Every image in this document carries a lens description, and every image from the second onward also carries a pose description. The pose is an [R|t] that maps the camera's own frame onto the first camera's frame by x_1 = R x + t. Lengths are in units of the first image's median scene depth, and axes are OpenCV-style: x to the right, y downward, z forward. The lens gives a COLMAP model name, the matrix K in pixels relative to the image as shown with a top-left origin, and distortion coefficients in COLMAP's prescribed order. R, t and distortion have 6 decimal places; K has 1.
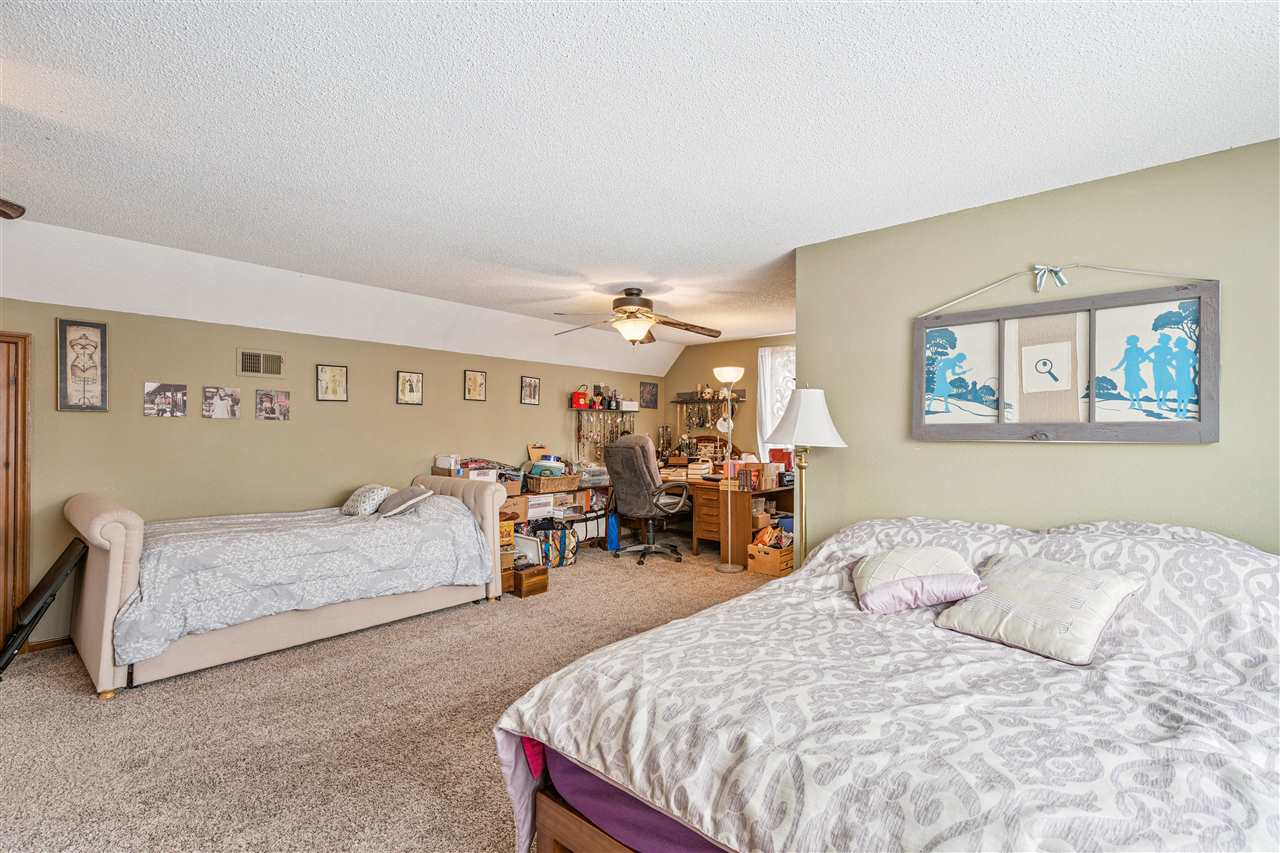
lens RADIAL K [[585.1, 0, 642.2], [0, 585.1, 421.8], [0, 0, 1]] dist [-0.000452, 0.000332]
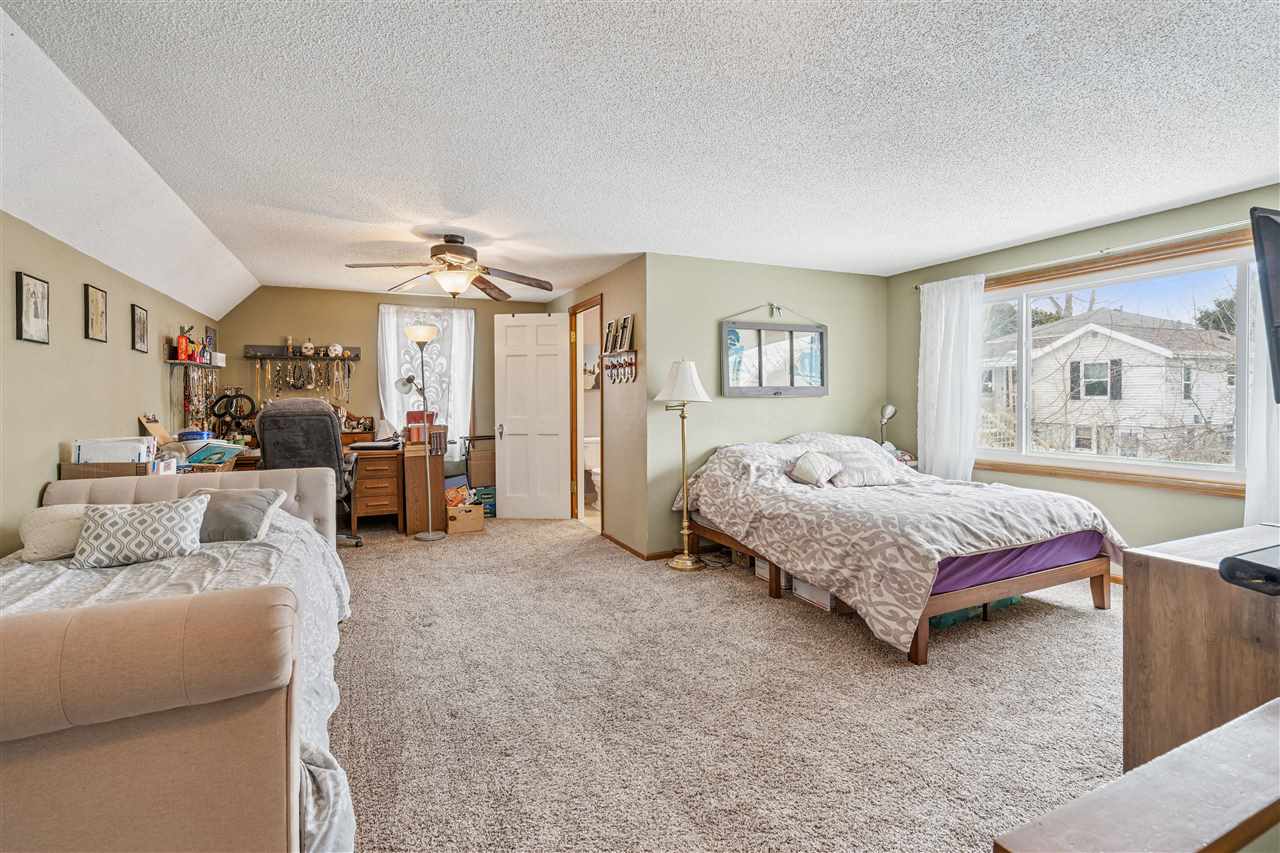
lens RADIAL K [[584.7, 0, 638.8], [0, 584.7, 389.5], [0, 0, 1]] dist [0.001217, 0.000256]
pose [[0.392926, -0.001479, 0.919569, -0.736844], [-0.006757, 0.999967, 0.004496, 0.004169], [-0.919545, -0.007980, 0.392903, 0.383598]]
